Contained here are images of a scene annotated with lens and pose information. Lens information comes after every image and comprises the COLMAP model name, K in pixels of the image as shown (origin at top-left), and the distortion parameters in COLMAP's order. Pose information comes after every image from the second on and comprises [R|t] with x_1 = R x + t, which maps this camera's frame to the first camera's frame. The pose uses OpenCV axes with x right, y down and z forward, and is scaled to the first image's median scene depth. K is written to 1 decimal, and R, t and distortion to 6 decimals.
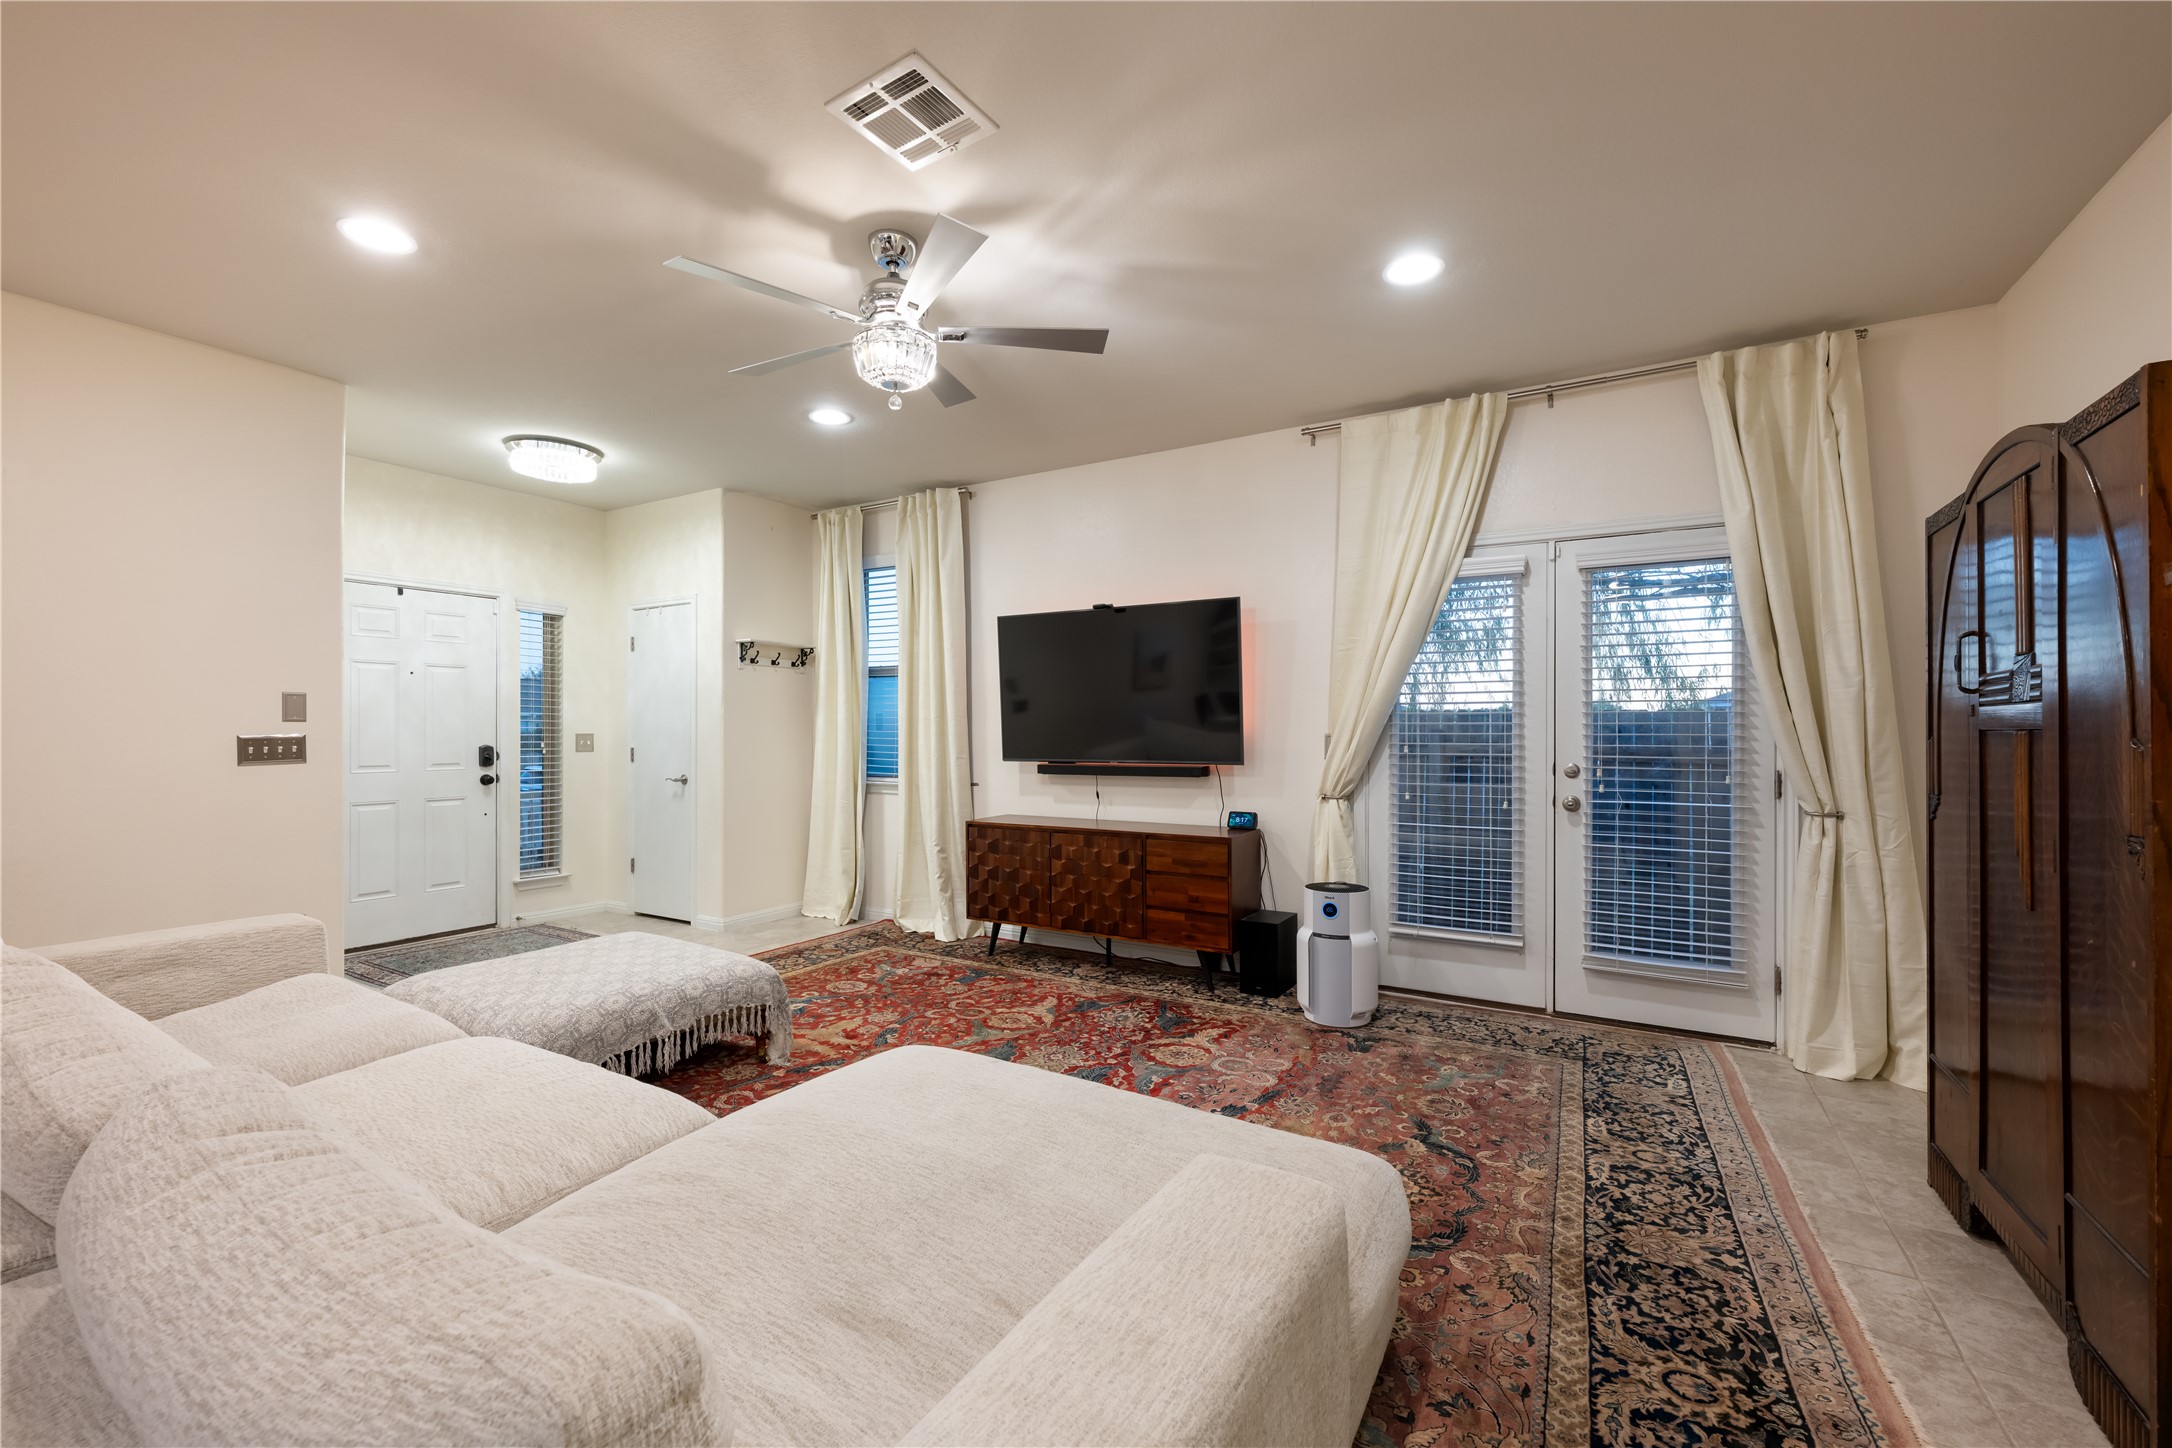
lens RADIAL K [[877.1, 0, 1071.6], [0, 877.1, 732.7], [0, 0, 1]] dist [-0.000155, -0.000014]
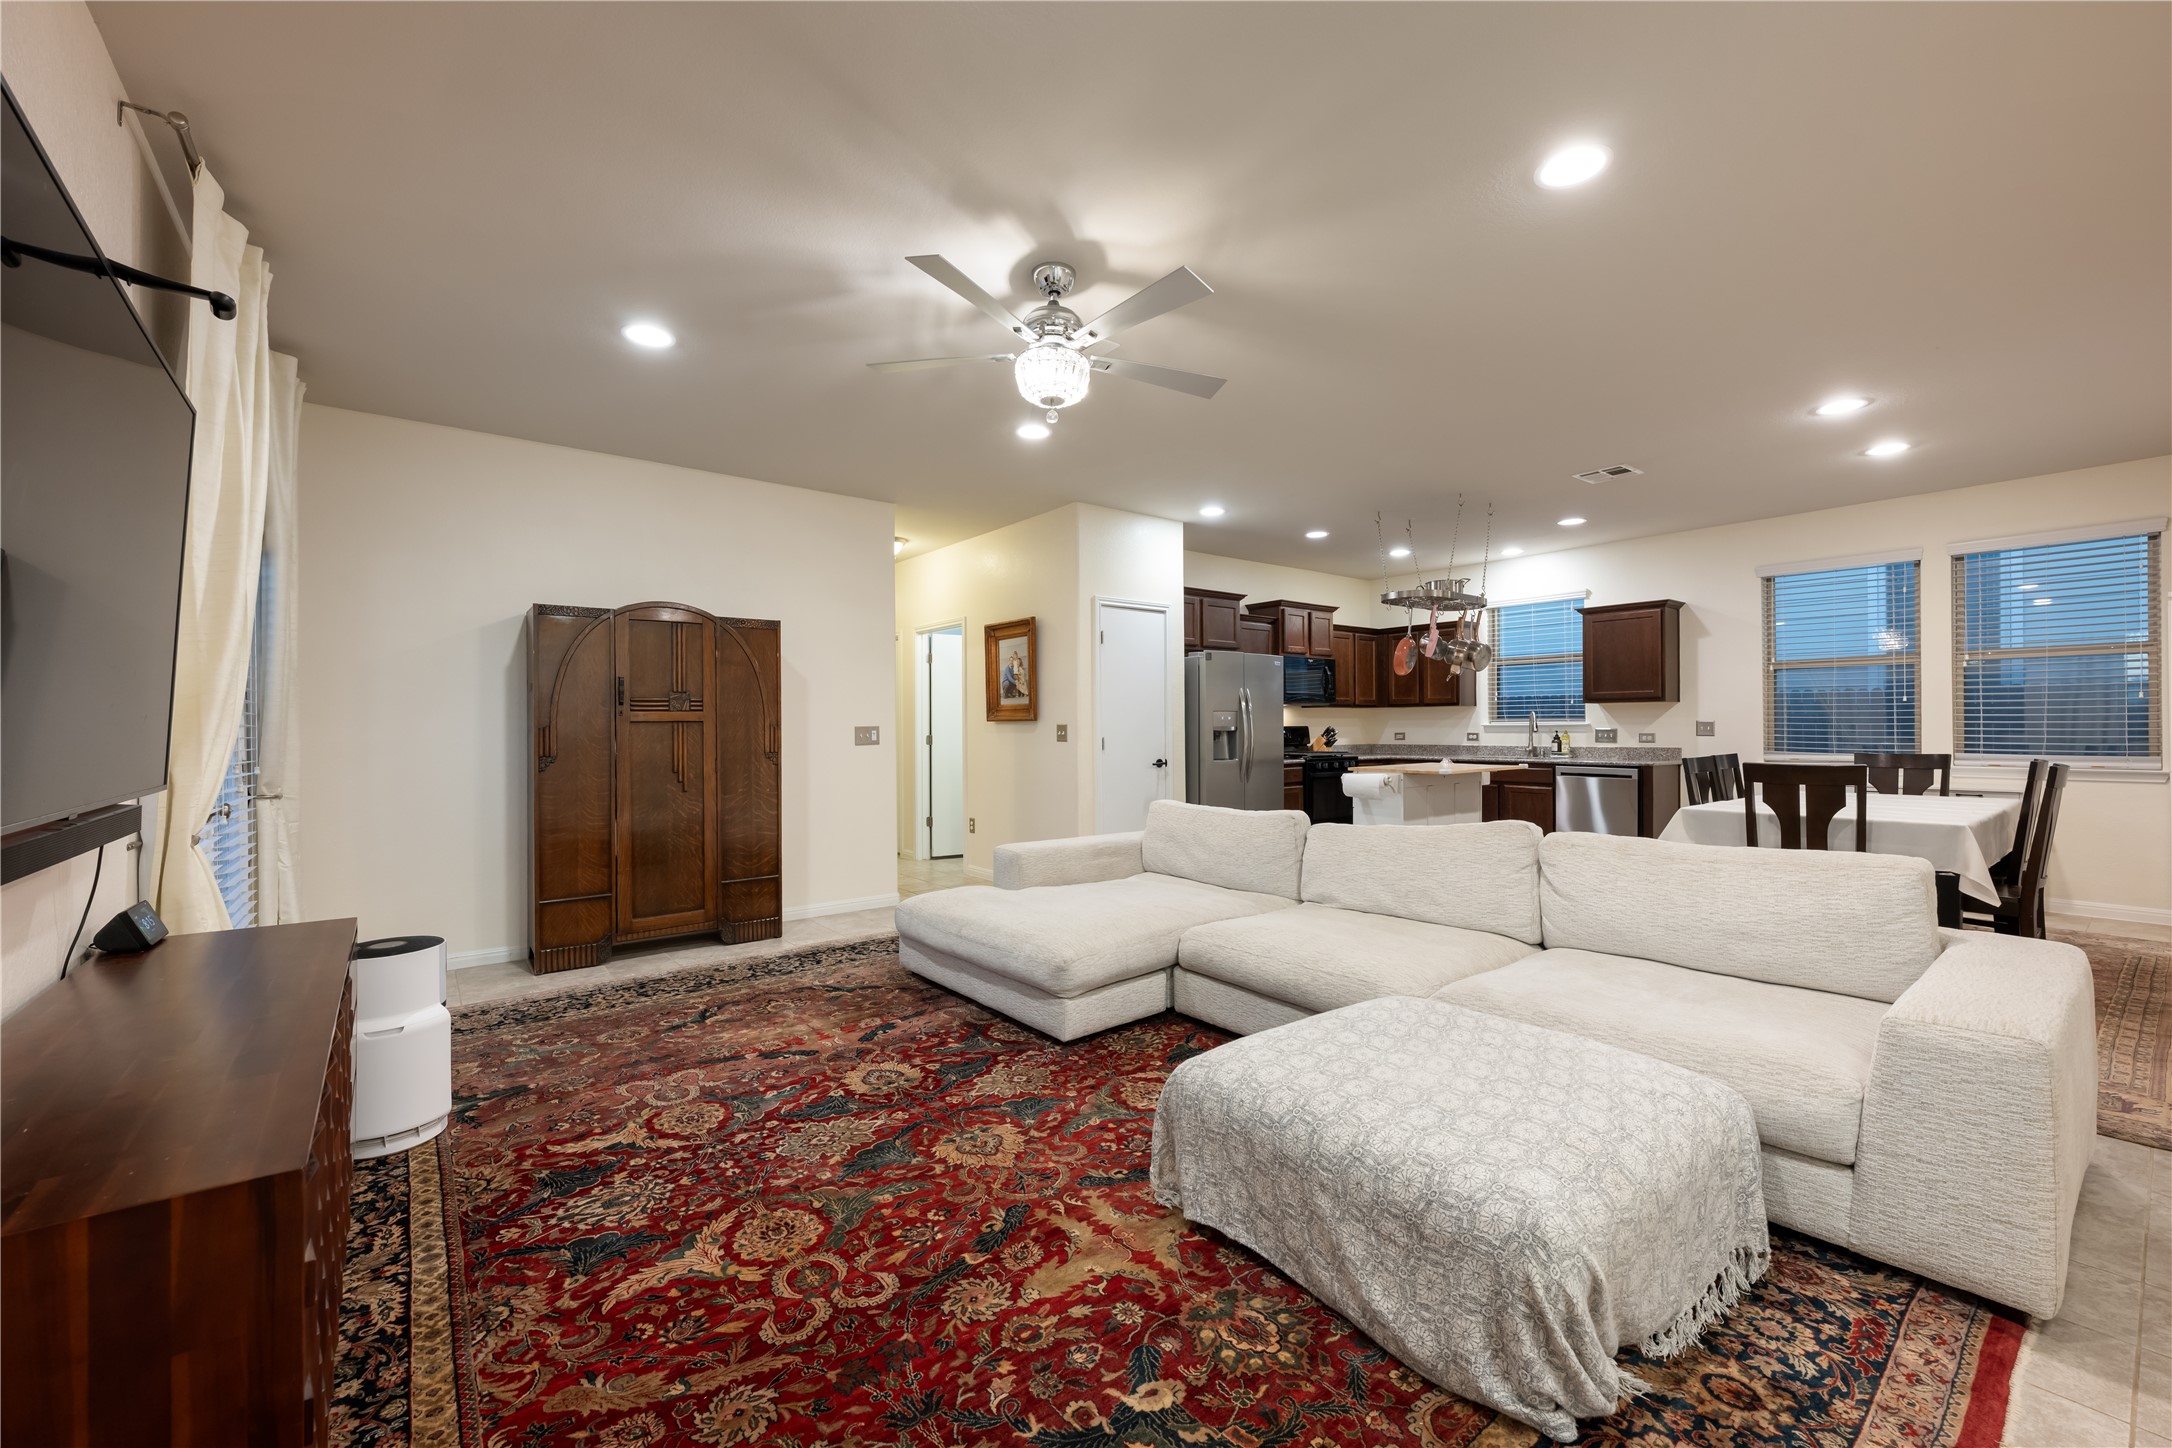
lens RADIAL K [[866.5, 0, 1086.0], [0, 866.5, 724.0], [0, 0, 1]] dist [-0.000214, 0.000033]
pose [[-0.935348, 0.005905, 0.353679, -0.466971], [0.006405, 0.999979, 0.000243, 0.005759], [-0.353670, 0.002492, -0.935367, 1.504151]]
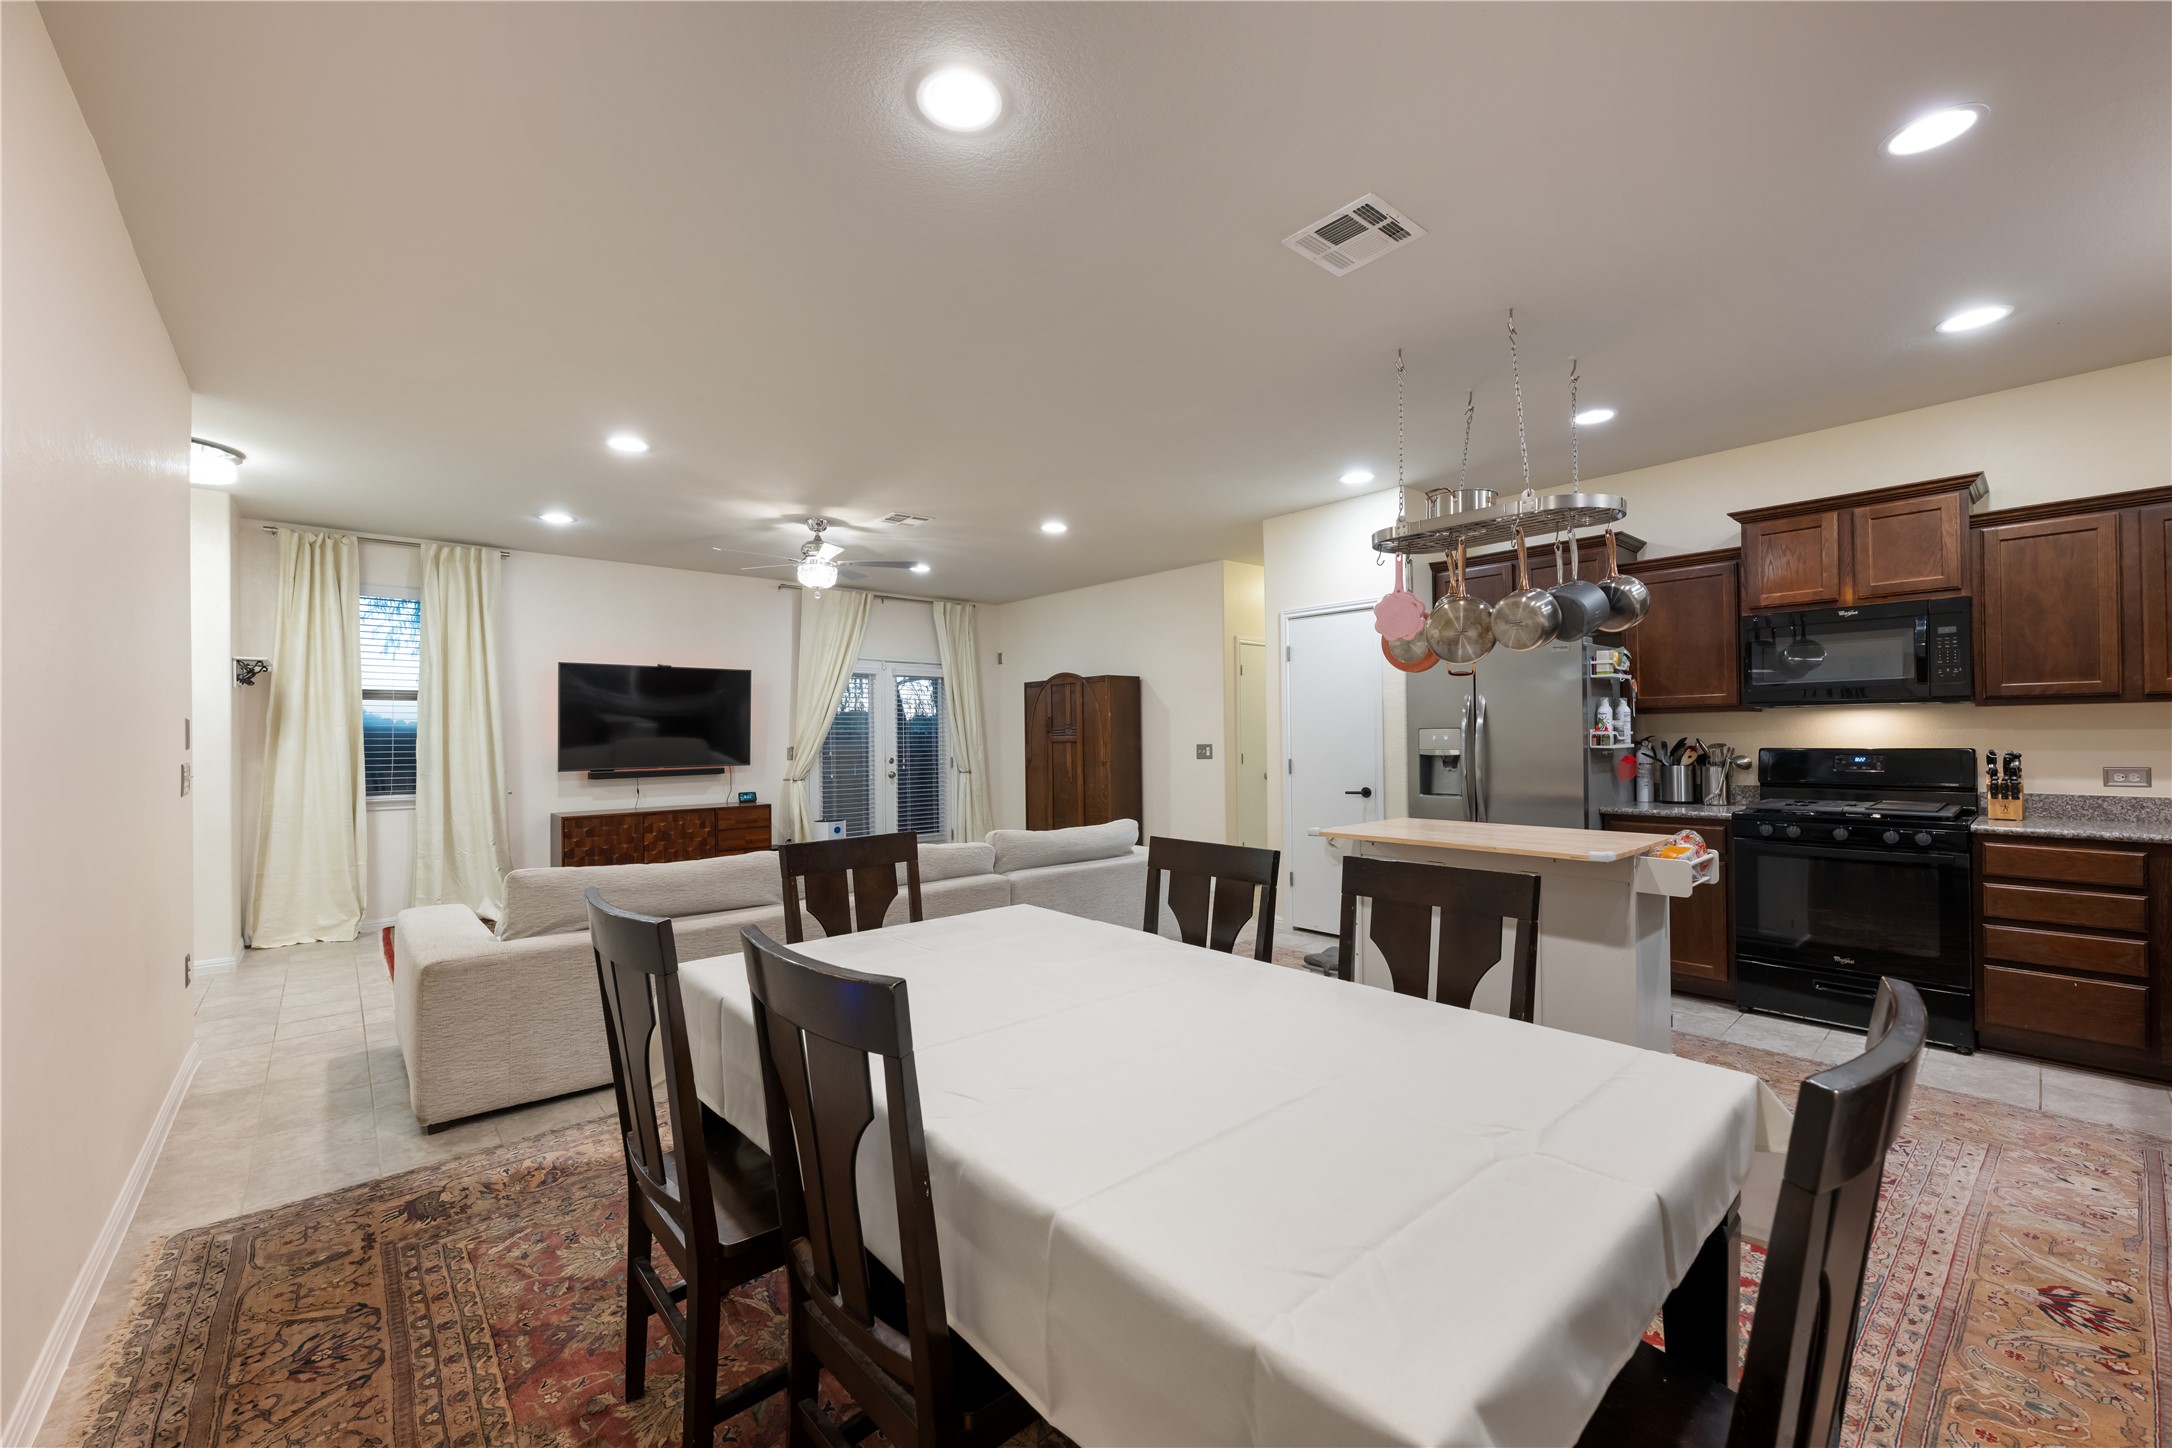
lens RADIAL K [[885.0, 0, 1093.4], [0, 885.0, 733.3], [0, 0, 1]] dist [-0.000744, -0.000084]
pose [[0.307152, -0.000070, 0.951660, -1.560308], [0.013682, 0.999897, -0.004343, -0.012168], [-0.951562, 0.014354, 0.307122, -0.243171]]
